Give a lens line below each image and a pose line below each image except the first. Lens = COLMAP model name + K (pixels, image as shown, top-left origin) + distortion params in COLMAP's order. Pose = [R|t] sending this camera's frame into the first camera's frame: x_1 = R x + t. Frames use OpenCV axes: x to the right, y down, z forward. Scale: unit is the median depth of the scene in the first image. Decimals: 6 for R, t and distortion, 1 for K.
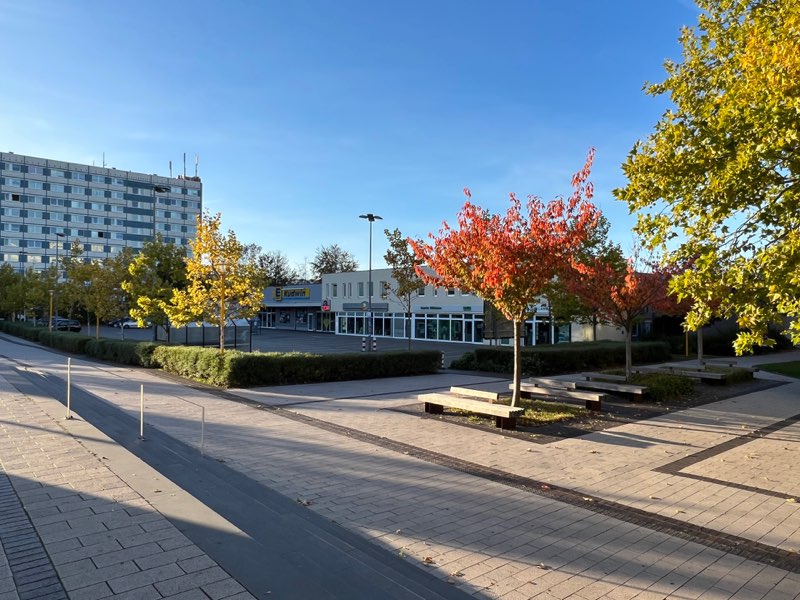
lens RADIAL K [[562.0, 0, 398.7], [0, 562.0, 303.1], [0, 0, 1]] dist [0.005565, -0.000921]
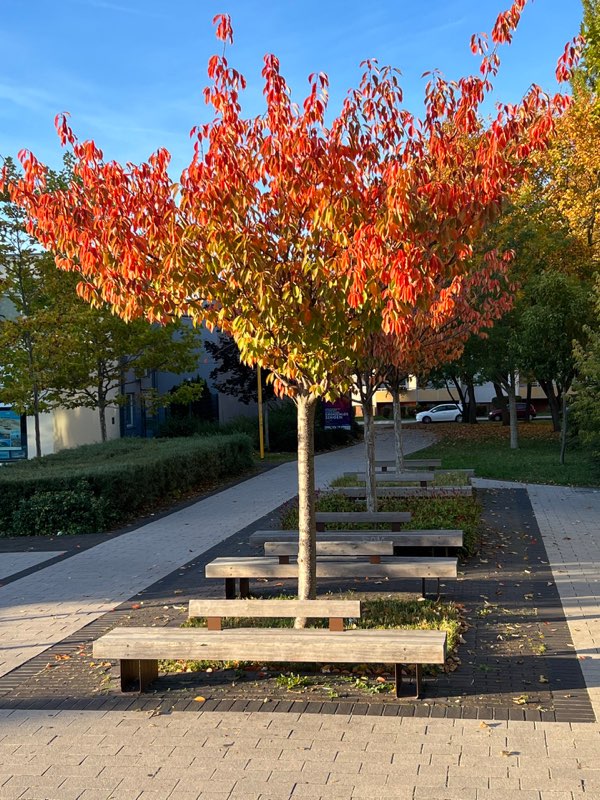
lens RADIAL K [[1144.0, 0, 300.6], [0, 1144.0, 398.8], [0, 0, 1]] dist [0.102219, 0.000000]
pose [[0.780867, -0.050763, 0.622632, -0.243147], [0.033623, 0.998663, 0.039253, 0.002164], [-0.623792, -0.009717, 0.781530, 0.361448]]
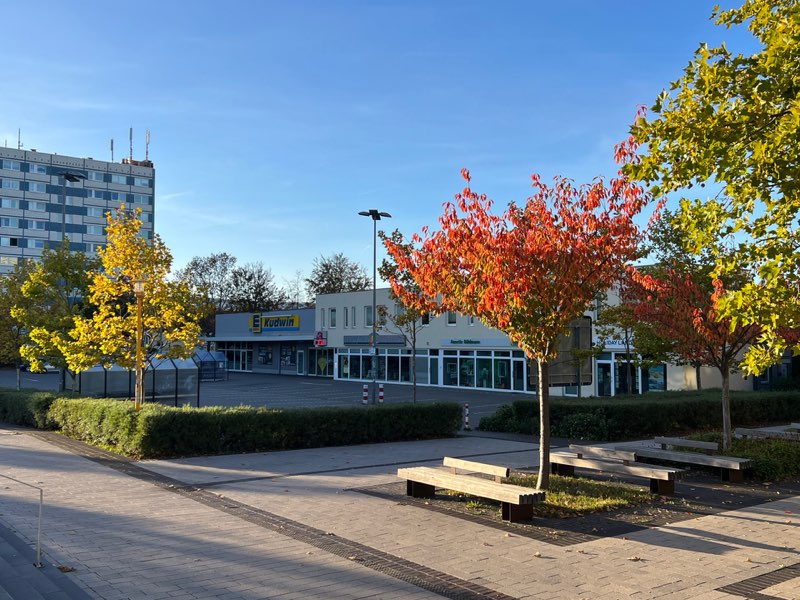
lens RADIAL K [[795.1, 0, 402.3], [0, 795.1, 302.0], [0, 0, 1]] dist [0.050879, 0.000000]
pose [[0.998975, -0.006930, -0.044724, 0.075099], [0.005050, 0.999105, -0.042007, 0.000519], [0.044975, 0.041738, 0.998116, 0.021291]]
